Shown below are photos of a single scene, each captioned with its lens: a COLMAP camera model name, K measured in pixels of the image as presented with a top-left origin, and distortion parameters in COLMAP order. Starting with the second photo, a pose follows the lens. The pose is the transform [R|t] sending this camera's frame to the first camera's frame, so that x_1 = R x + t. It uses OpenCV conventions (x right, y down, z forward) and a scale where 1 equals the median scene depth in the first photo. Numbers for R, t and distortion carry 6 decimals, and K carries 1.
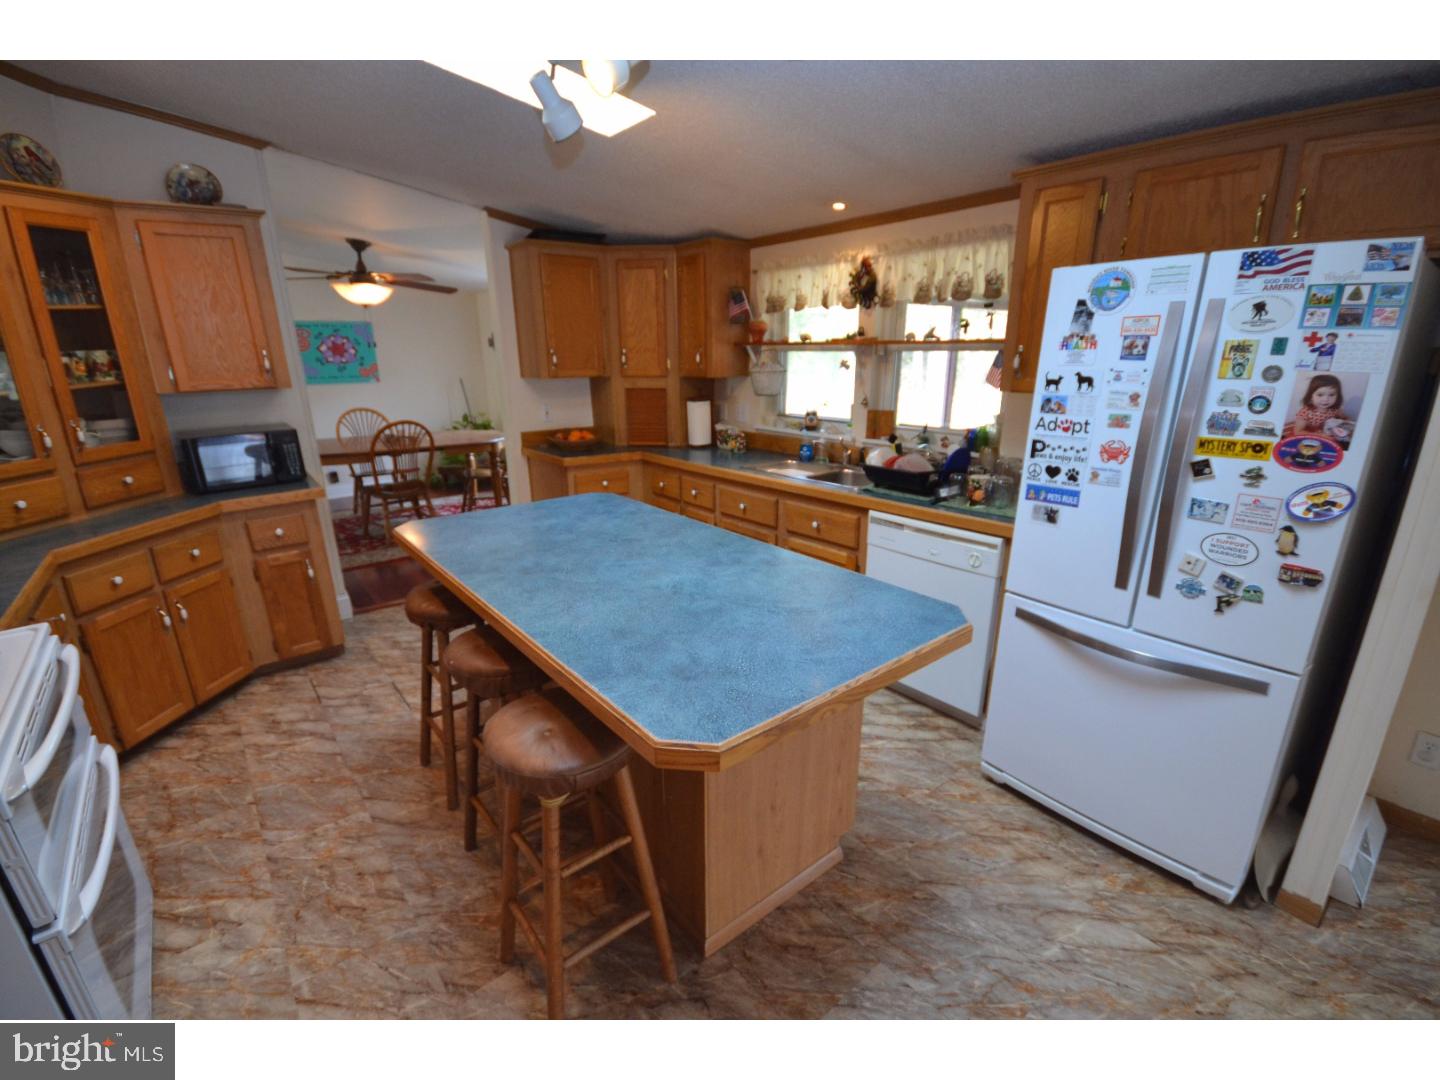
lens RADIAL K [[641.8, 0, 708.4], [0, 641.8, 544.8], [0, 0, 1]] dist [0.014522, -0.014689]
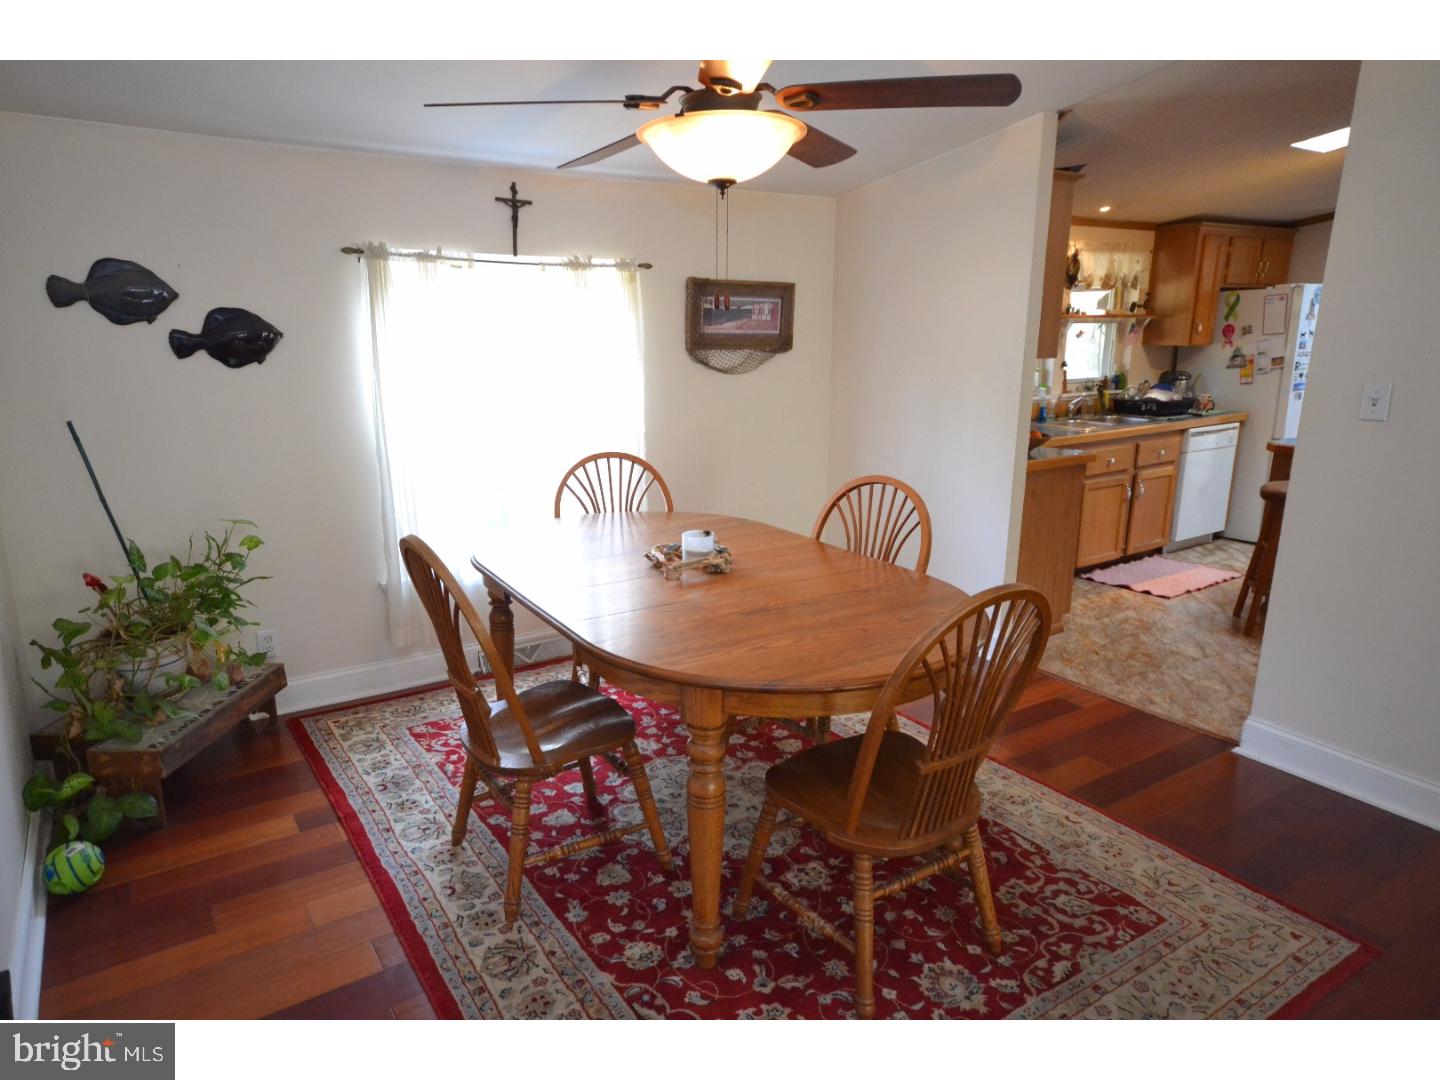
lens RADIAL K [[884.6, 0, 713.9], [0, 884.6, 550.2], [0, 0, 1]] dist [0.018078, 0.003121]
pose [[0.090807, -0.239876, 0.966547, -2.038604], [0.293233, 0.933970, 0.204242, -0.574689], [-0.951719, 0.264877, 0.155151, 1.946819]]
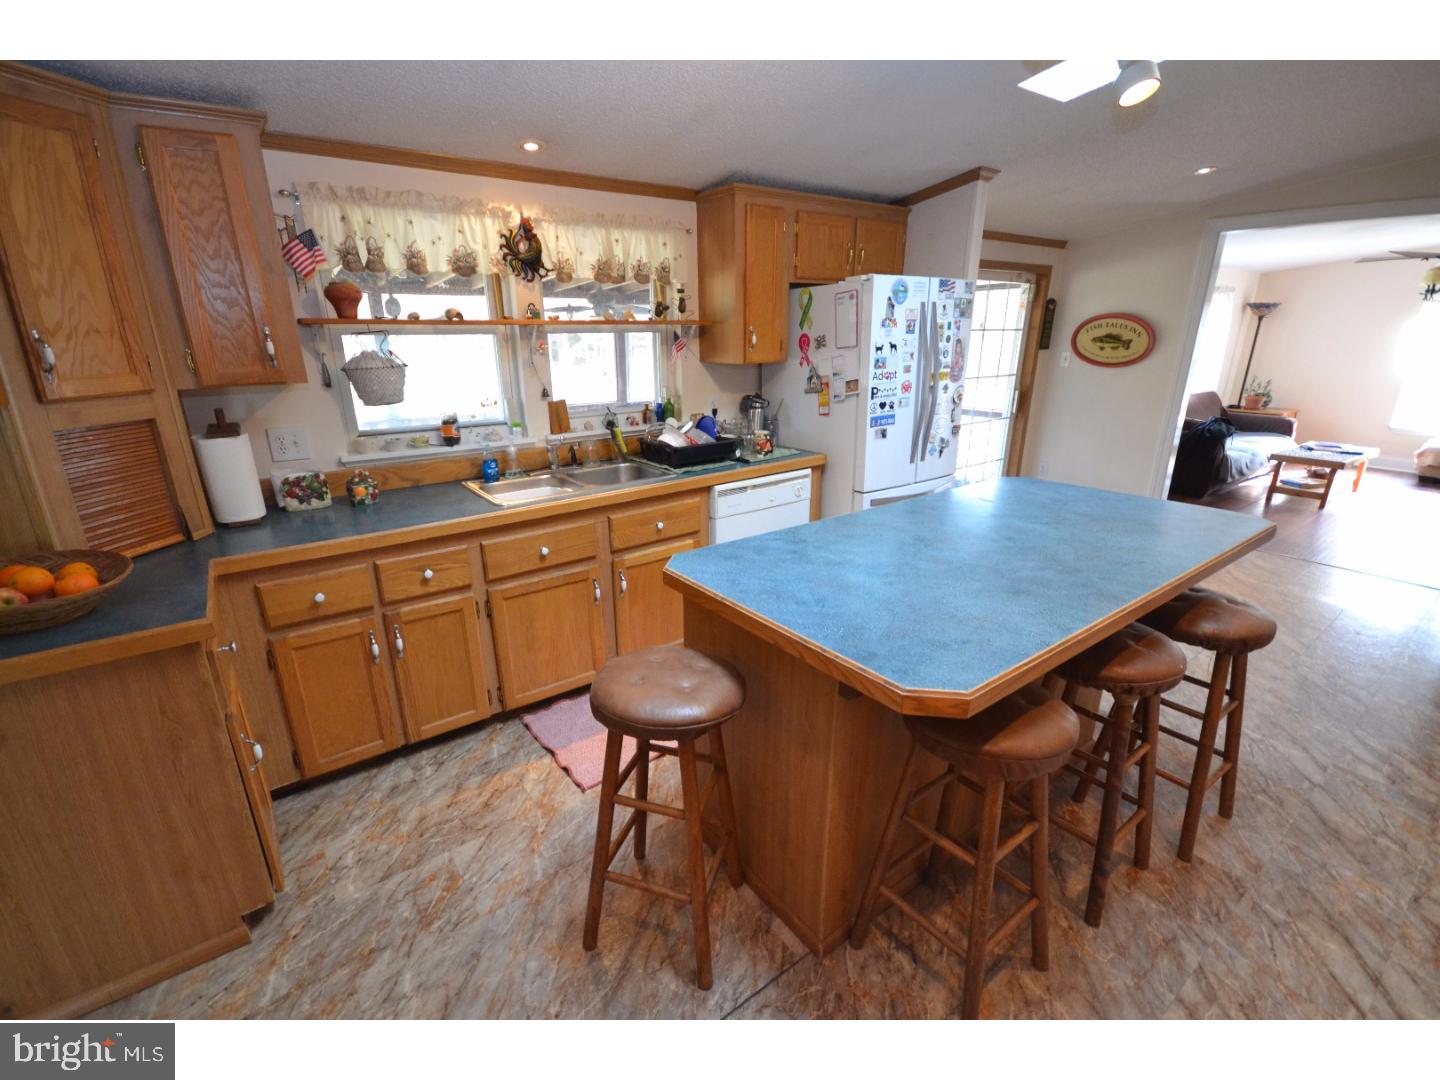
lens RADIAL K [[641.8, 0, 708.4], [0, 641.8, 544.8], [0, 0, 1]] dist [0.014522, -0.014689]
pose [[0.040031, -0.304663, 0.951619, -0.821720], [0.300329, 0.912012, 0.279349, -0.280927], [-0.952995, 0.274616, 0.128008, 0.982960]]
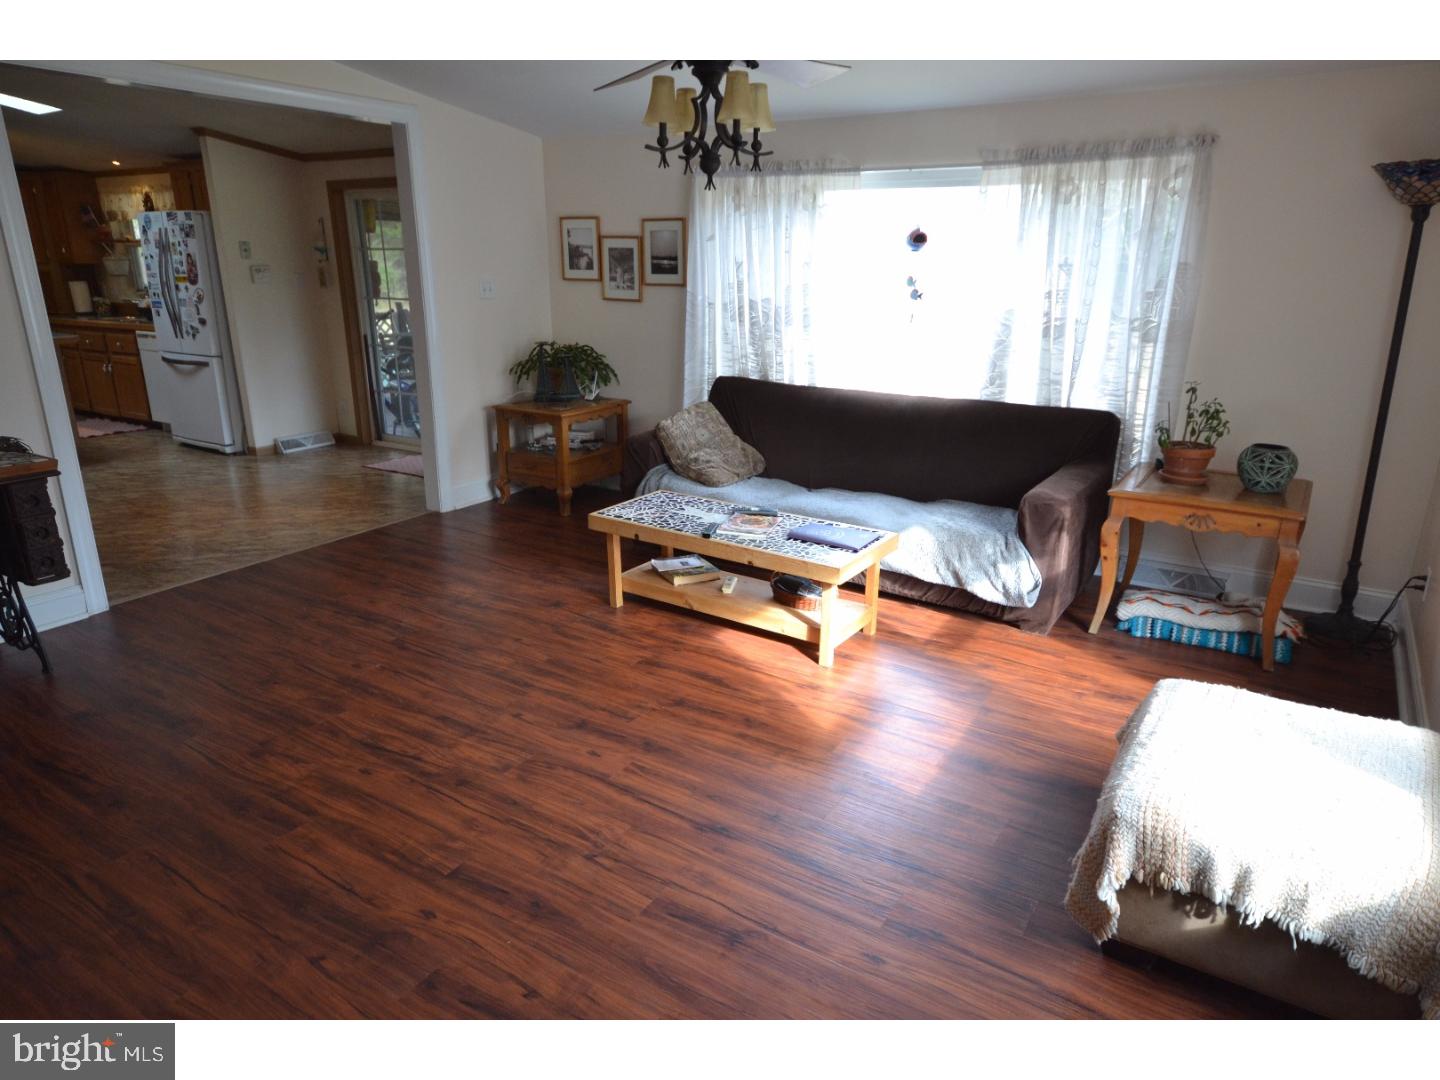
lens RADIAL K [[921.6, 0, 715.0], [0, 921.6, 547.2], [0, 0, 1]] dist [0.018971, 0.001797]
pose [[0.949198, -0.084086, 0.303238, 1.068298], [0.081390, 0.996450, 0.021541, 0.716821], [-0.303973, 0.004234, 0.952671, -2.298312]]
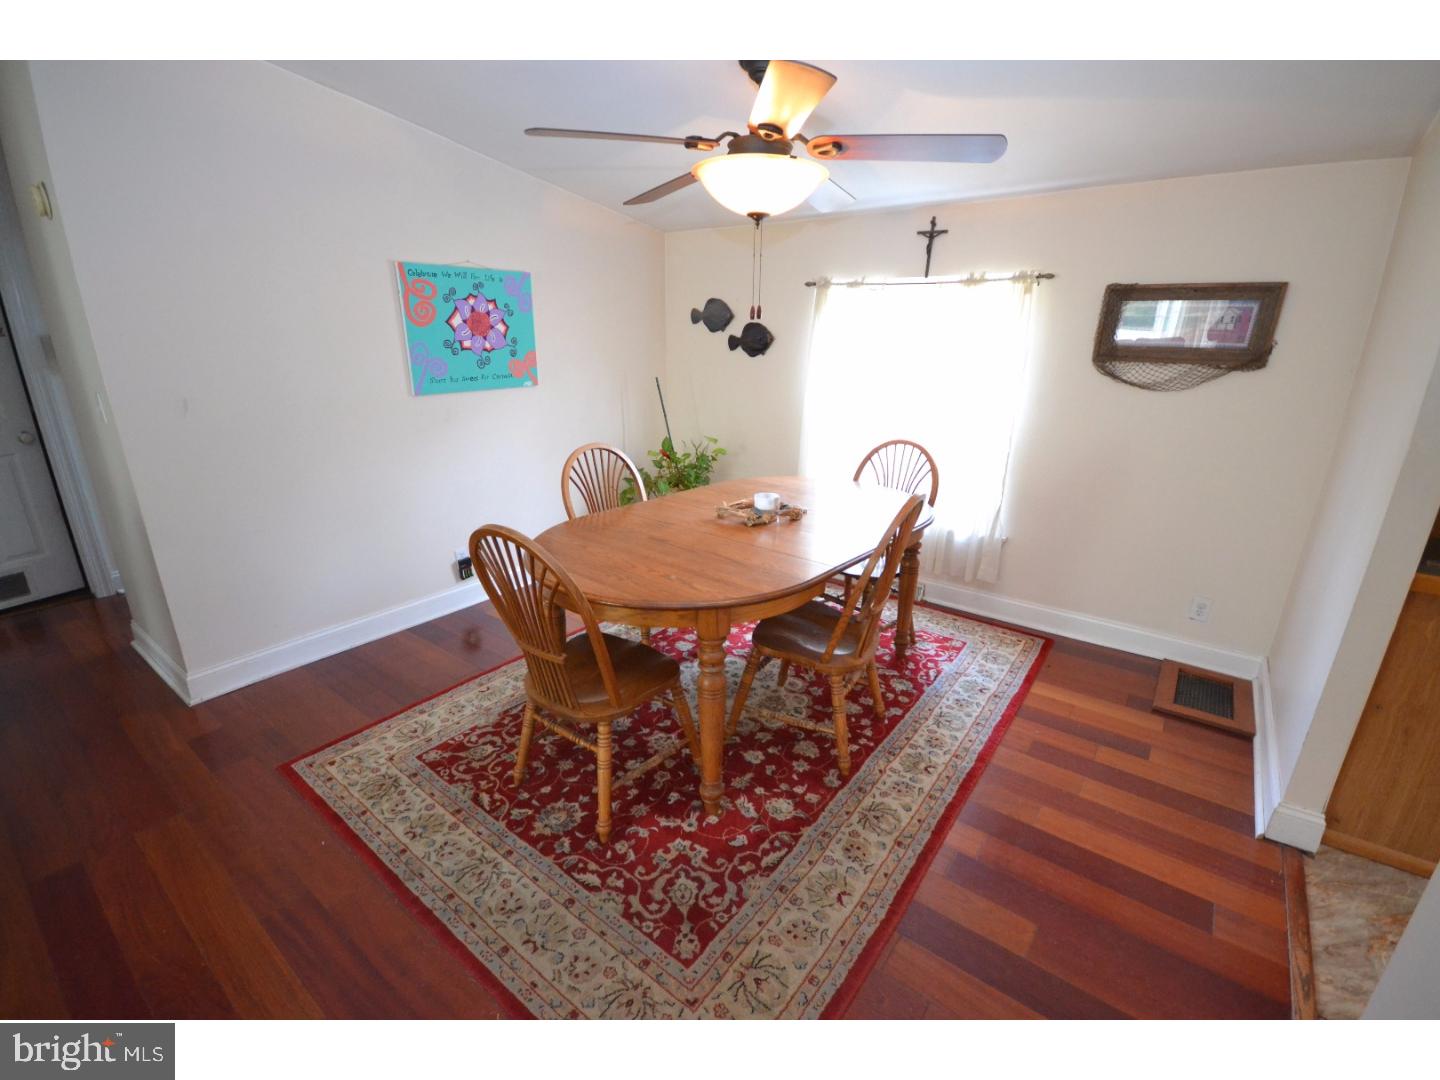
lens RADIAL K [[641.8, 0, 708.4], [0, 641.8, 544.8], [0, 0, 1]] dist [0.014522, -0.014689]
pose [[0.972318, -0.058857, 0.226126, -1.331911], [0.054114, 0.998166, 0.027122, -0.336977], [-0.227307, -0.014134, 0.973721, 1.168353]]
